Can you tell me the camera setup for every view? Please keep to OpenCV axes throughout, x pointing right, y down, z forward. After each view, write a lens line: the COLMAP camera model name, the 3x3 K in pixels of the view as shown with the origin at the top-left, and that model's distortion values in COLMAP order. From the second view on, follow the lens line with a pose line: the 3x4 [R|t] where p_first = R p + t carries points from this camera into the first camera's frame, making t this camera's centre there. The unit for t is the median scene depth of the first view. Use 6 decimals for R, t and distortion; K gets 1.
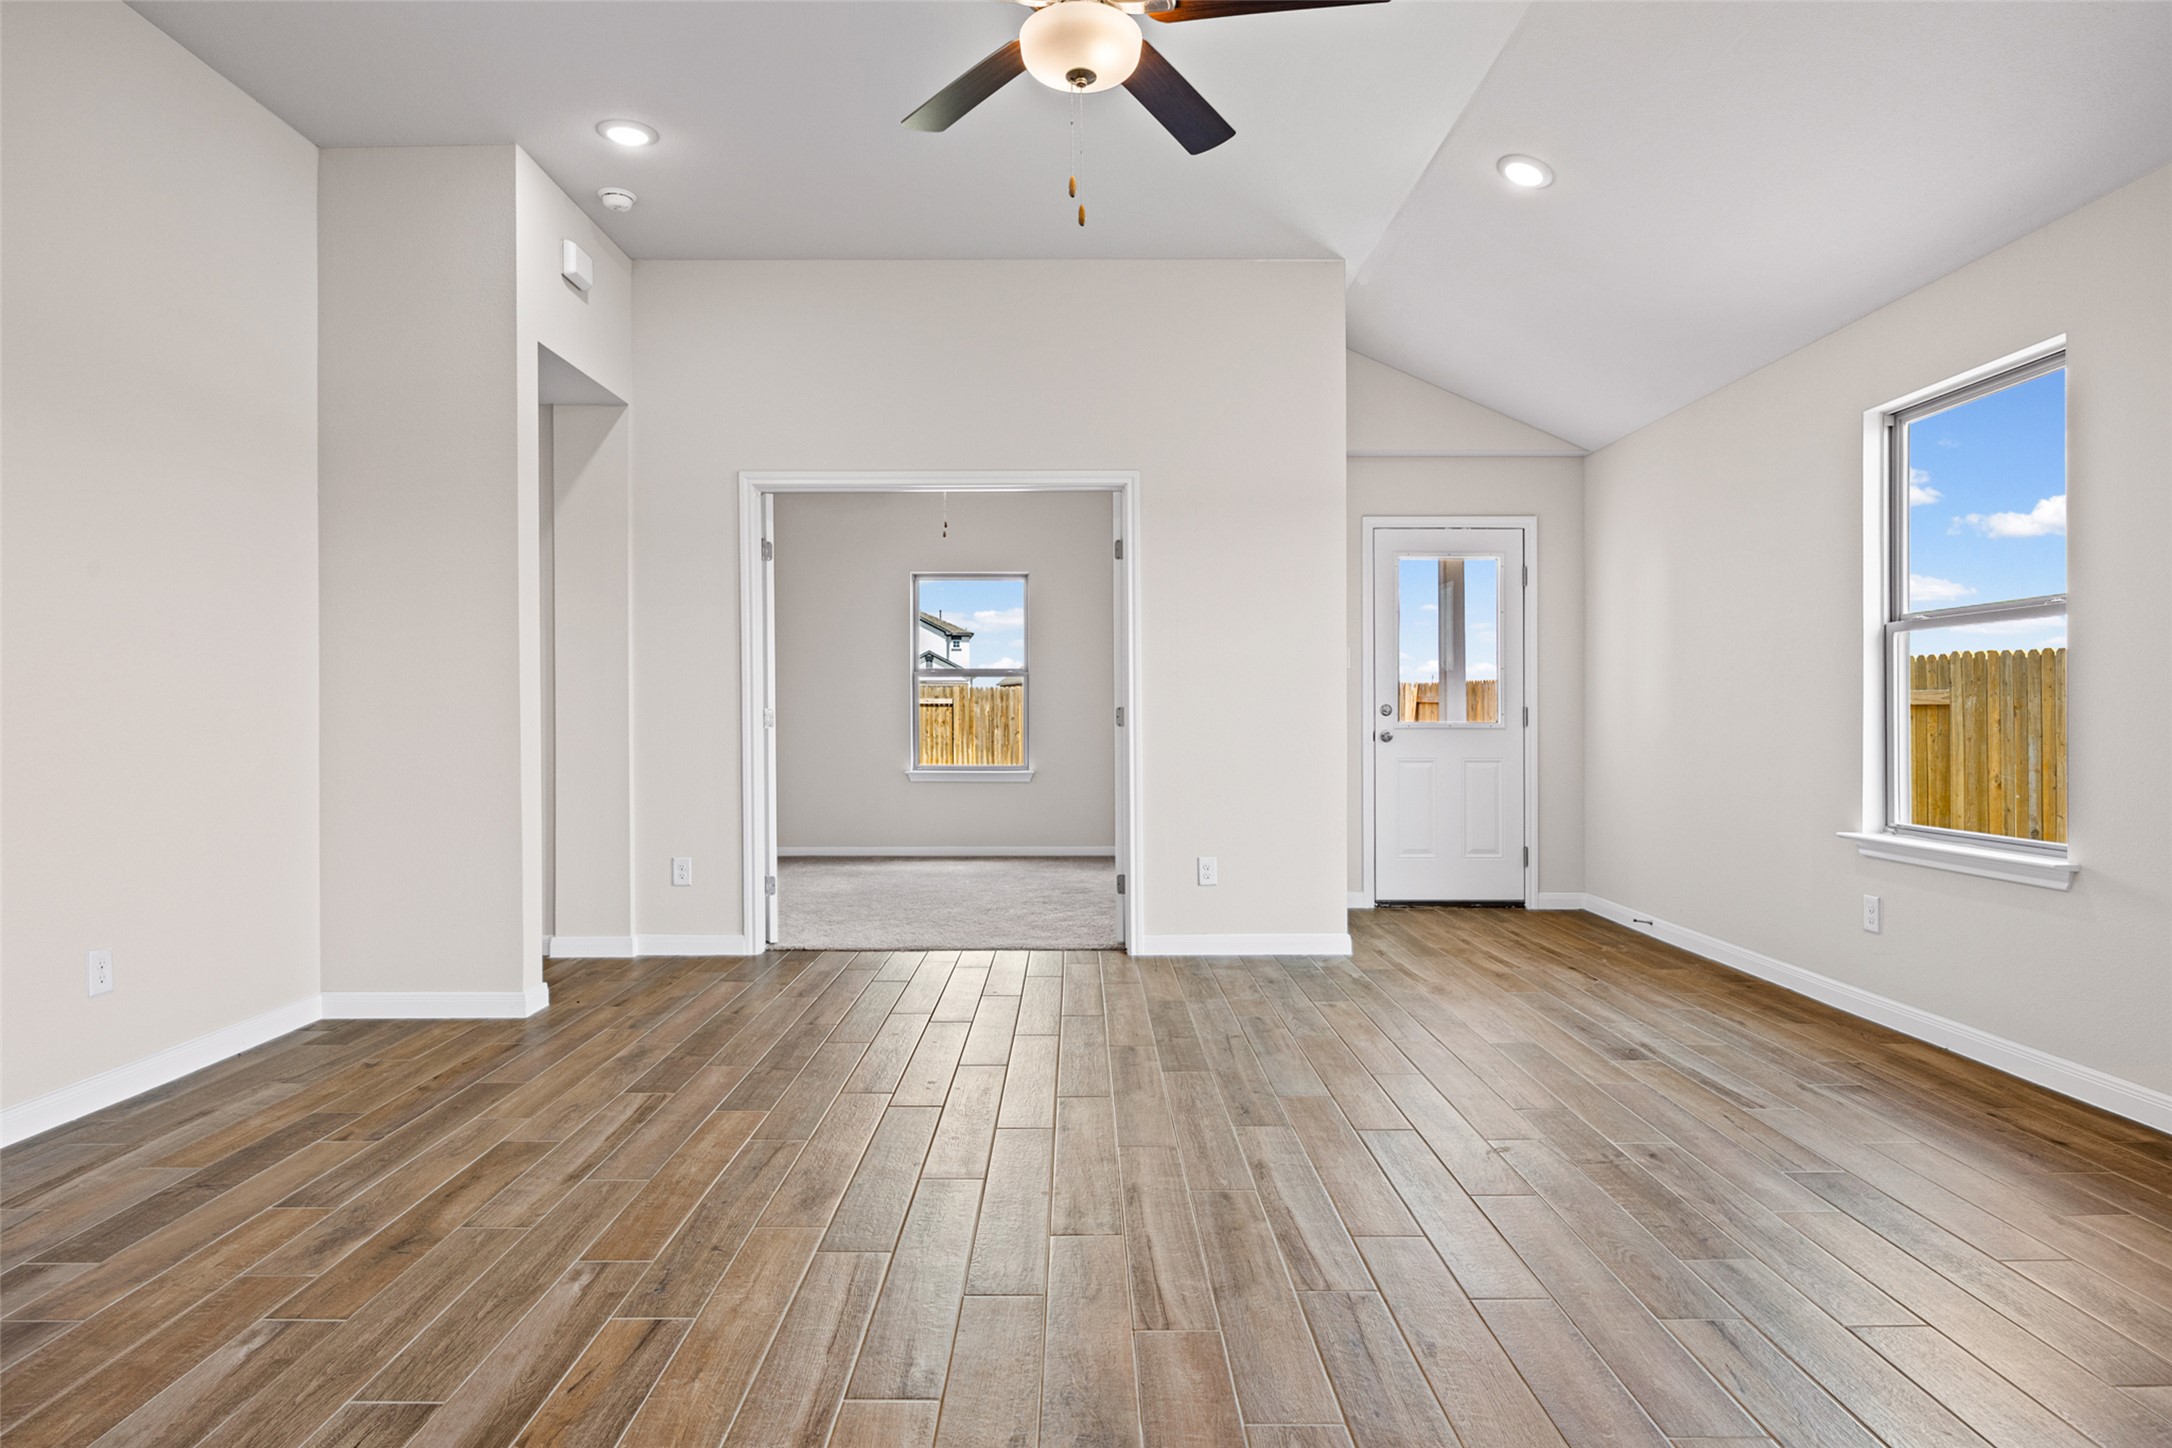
lens RADIAL K [[1205.6, 0, 1088.9], [0, 1205.6, 709.7], [0, 0, 1]] dist [0.018504, 0.000497]
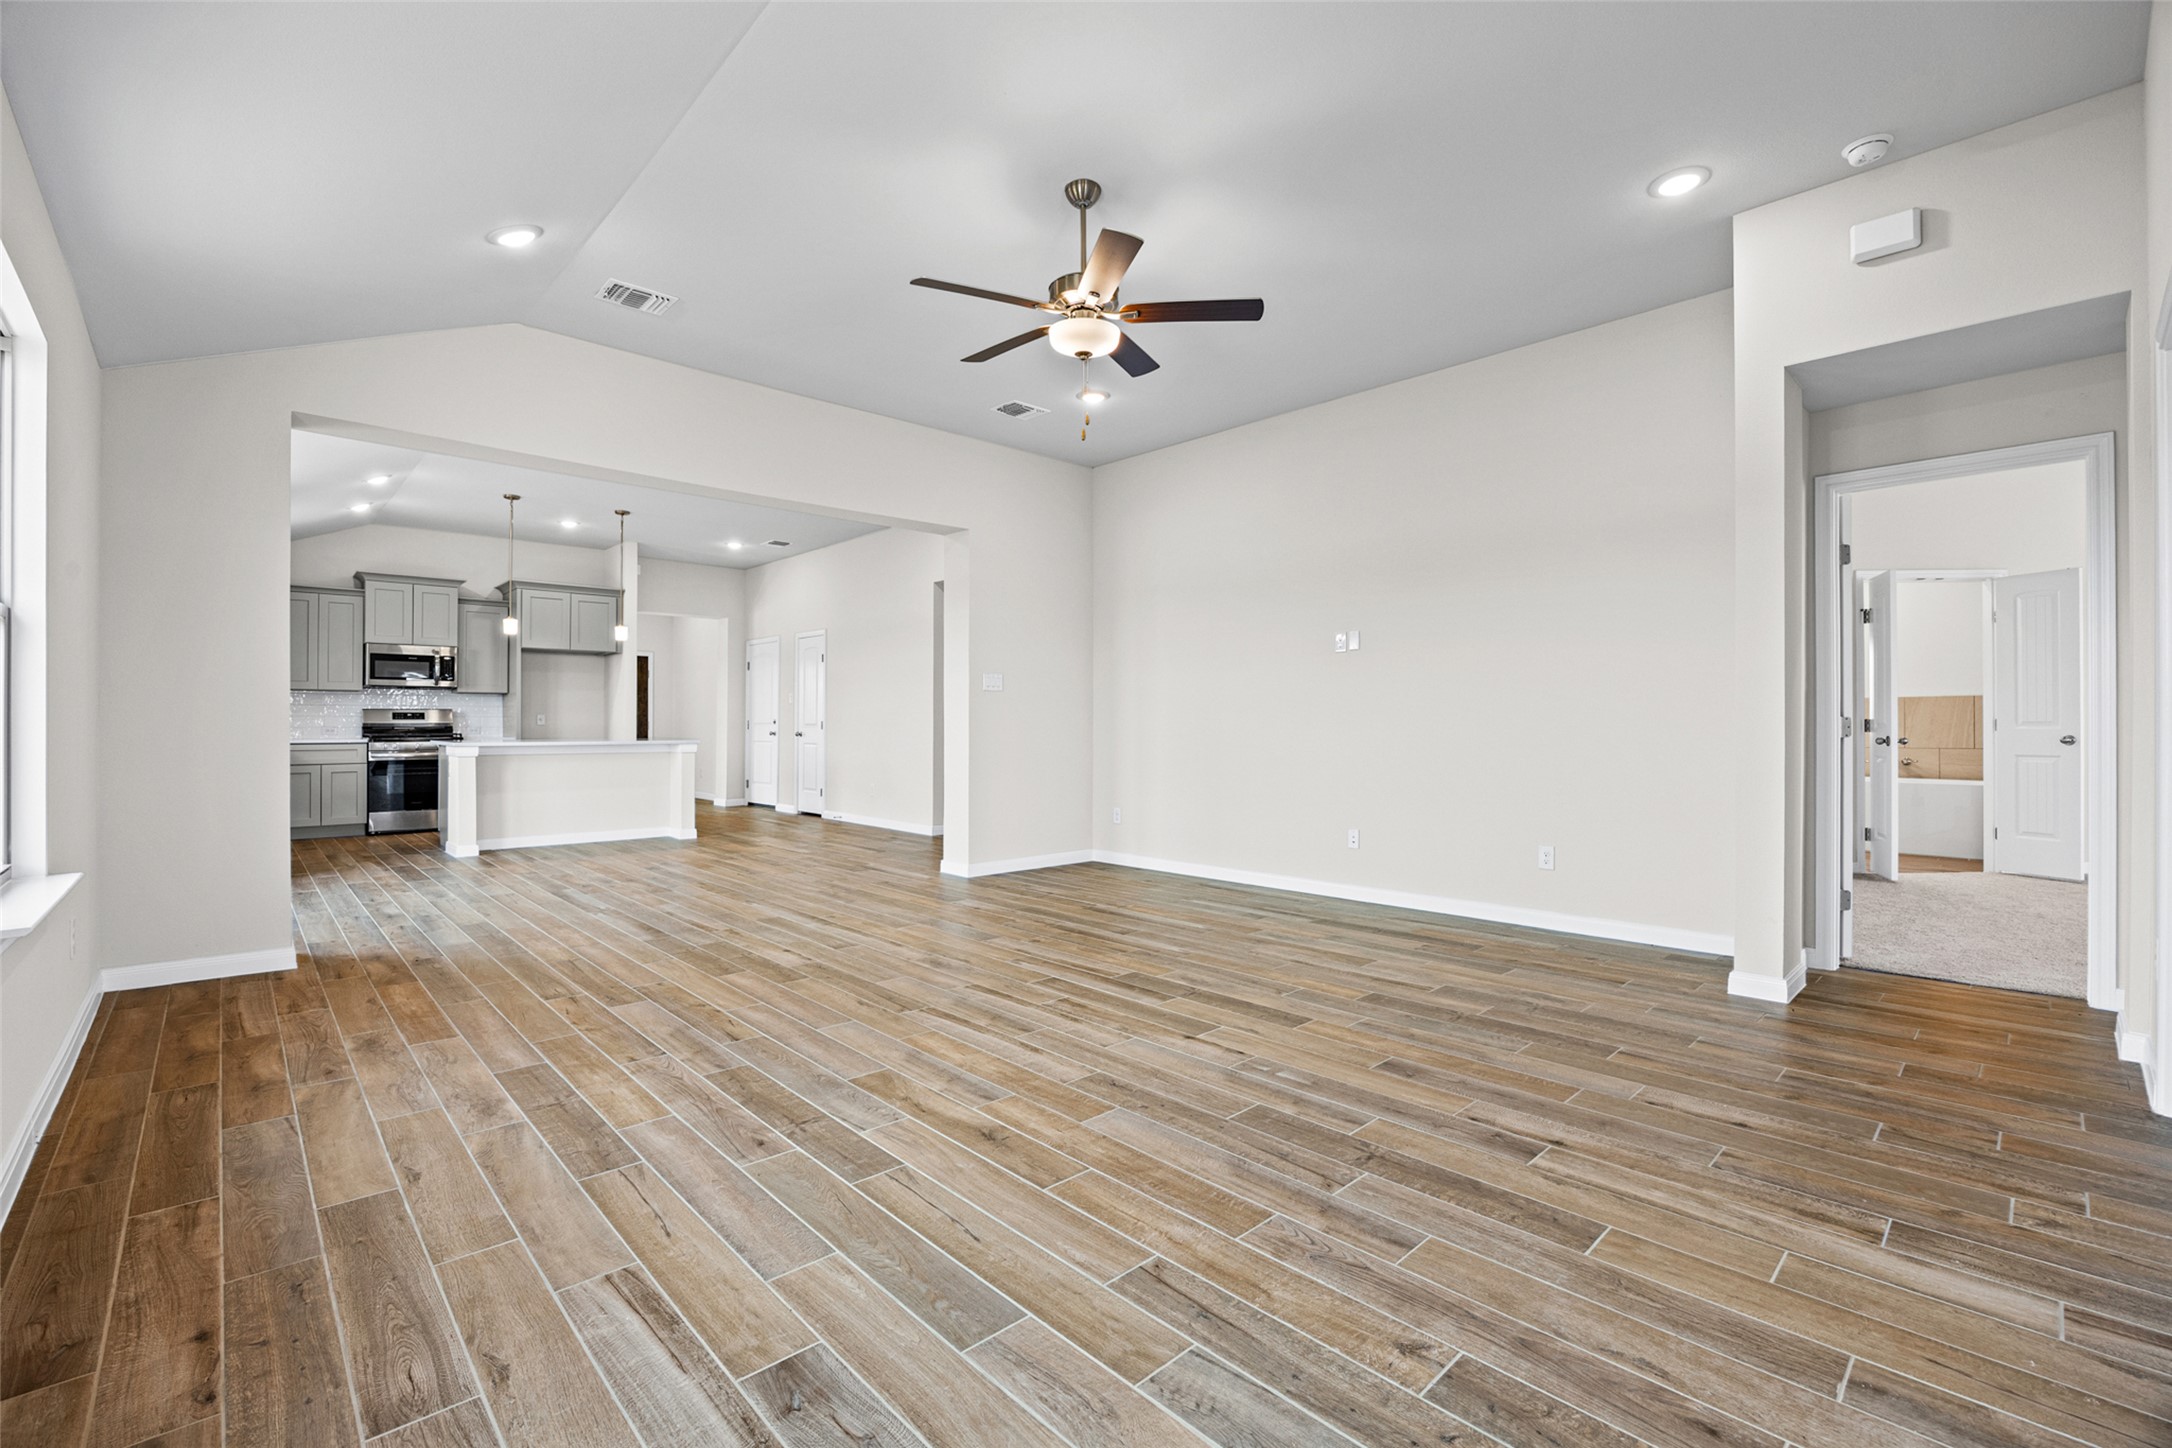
lens RADIAL K [[940.4, 0, 1069.5], [0, 940.4, 733.9], [0, 0, 1]] dist [-0.003823, -0.000262]
pose [[-0.742649, 0.006663, -0.669647, 0.843202], [0.004839, 0.999978, 0.004583, 0.013332], [0.669663, 0.000163, -0.742665, 1.858997]]
